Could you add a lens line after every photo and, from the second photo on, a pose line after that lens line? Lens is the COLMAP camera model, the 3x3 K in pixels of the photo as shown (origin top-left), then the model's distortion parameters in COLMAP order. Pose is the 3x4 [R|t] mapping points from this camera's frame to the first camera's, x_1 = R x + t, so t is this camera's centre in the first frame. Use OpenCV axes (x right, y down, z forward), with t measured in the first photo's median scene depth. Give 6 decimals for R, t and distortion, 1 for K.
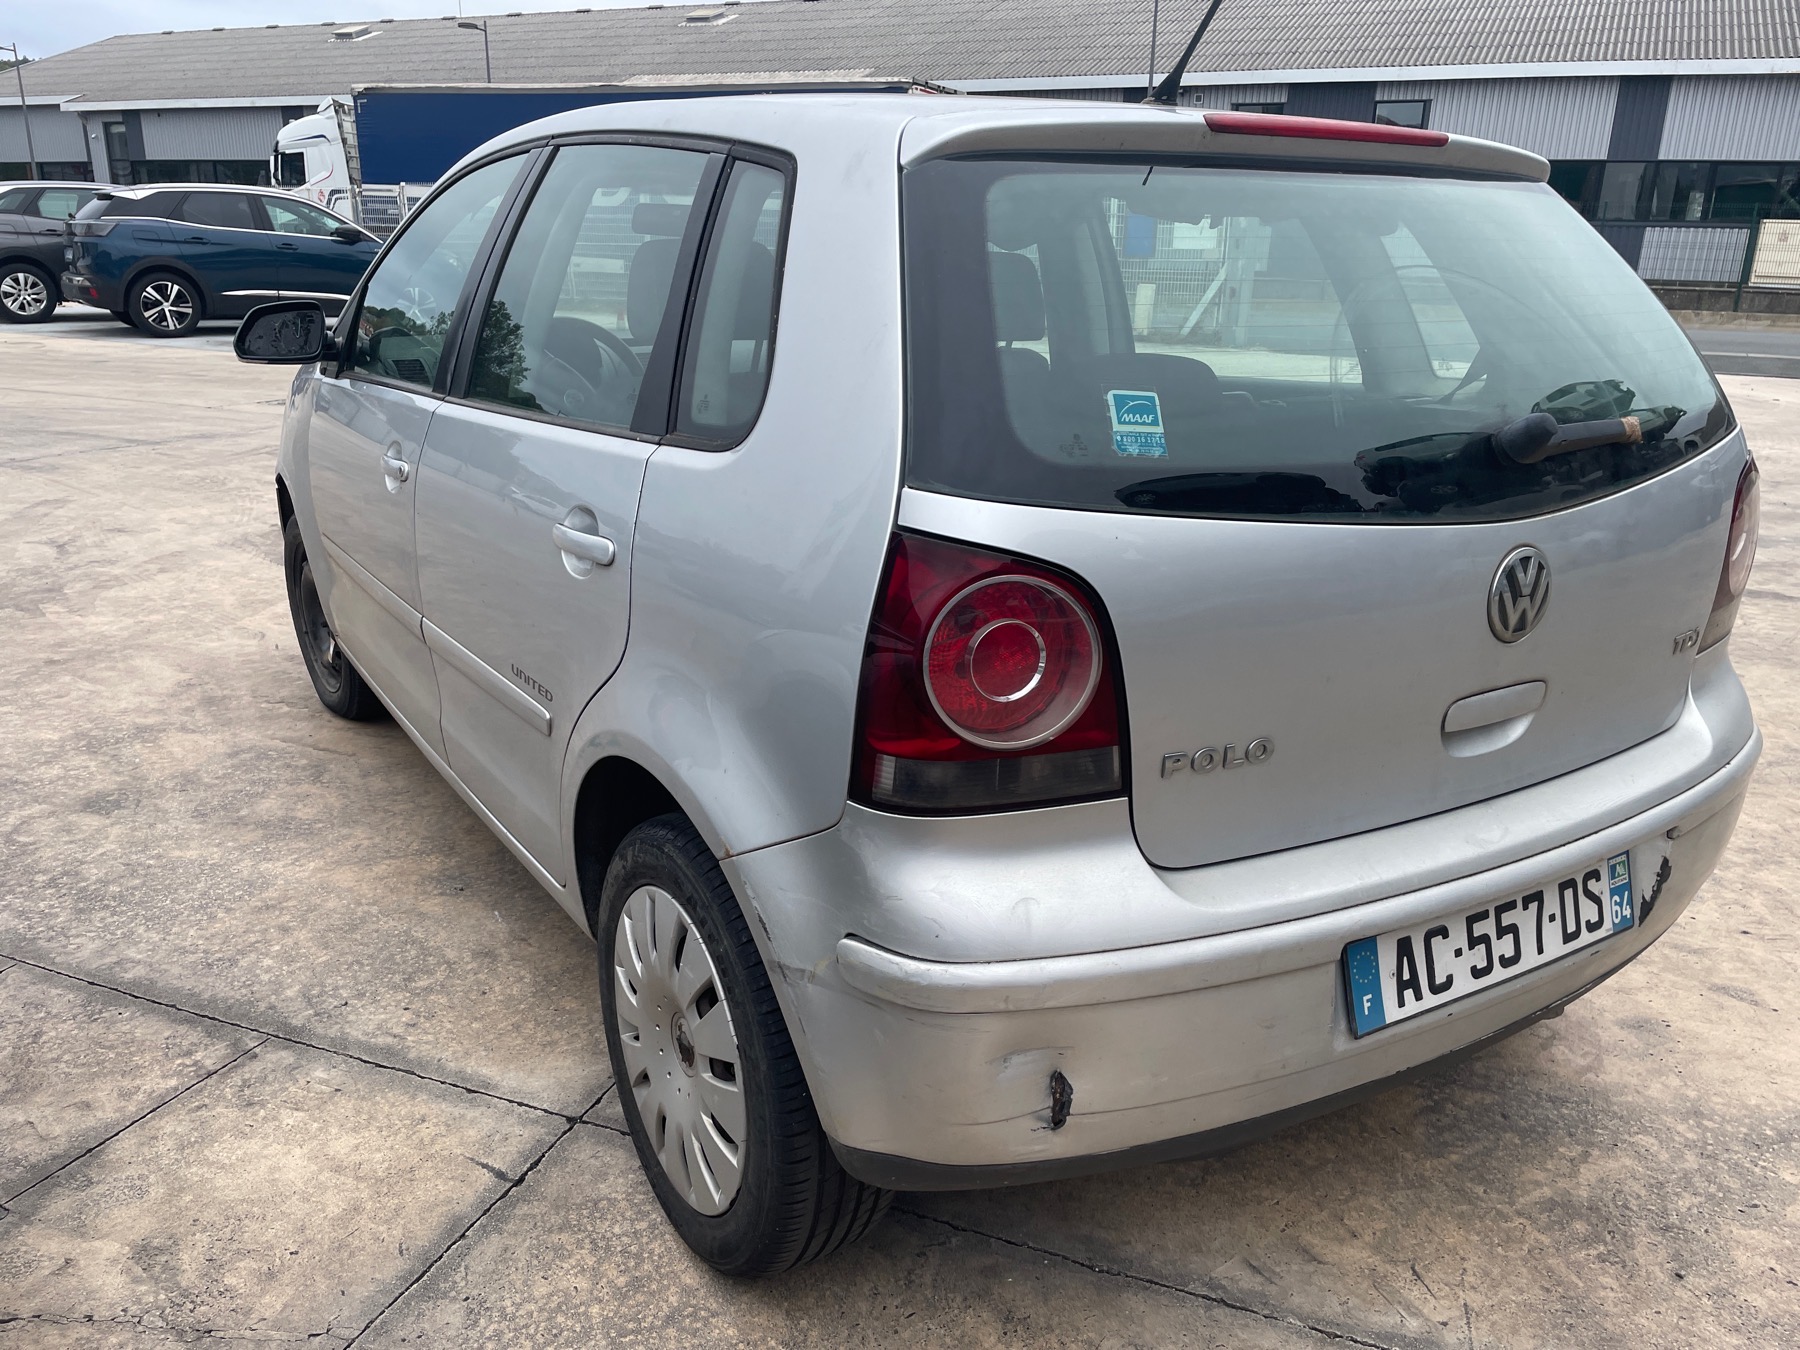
lens RADIAL K [[1347.2, 0, 883.5], [0, 1347.2, 662.6], [0, 0, 1]] dist [0.083986, -0.099135]
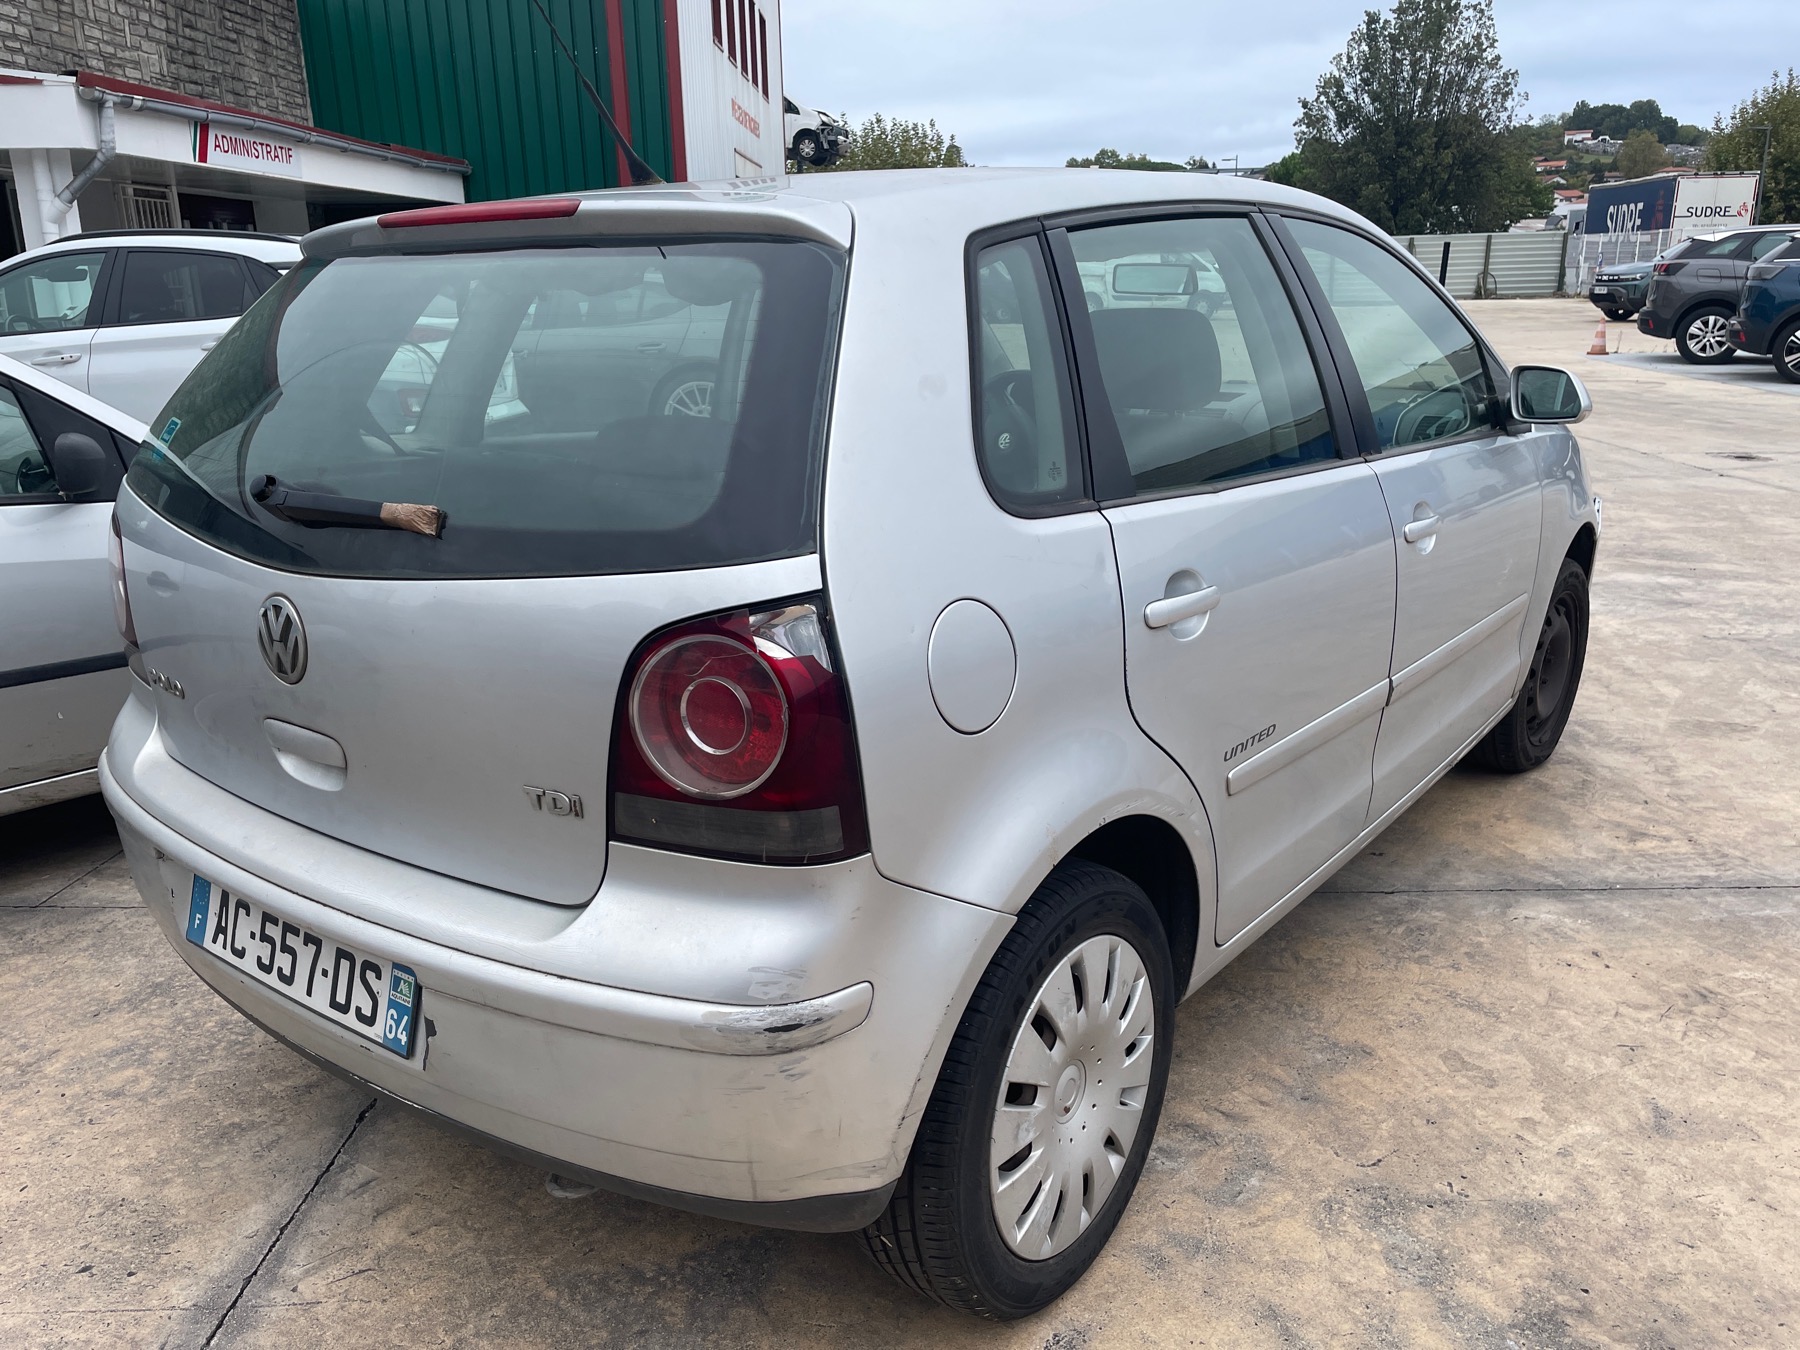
lens RADIAL K [[1347.2, 0, 883.5], [0, 1347.2, 662.6], [0, 0, 1]] dist [0.083986, -0.099135]
pose [[0.354176, 0.230237, -0.906394, 1.400974], [-0.254504, 0.956368, 0.143483, -0.268352], [0.899882, 0.179862, 0.397319, 0.860065]]
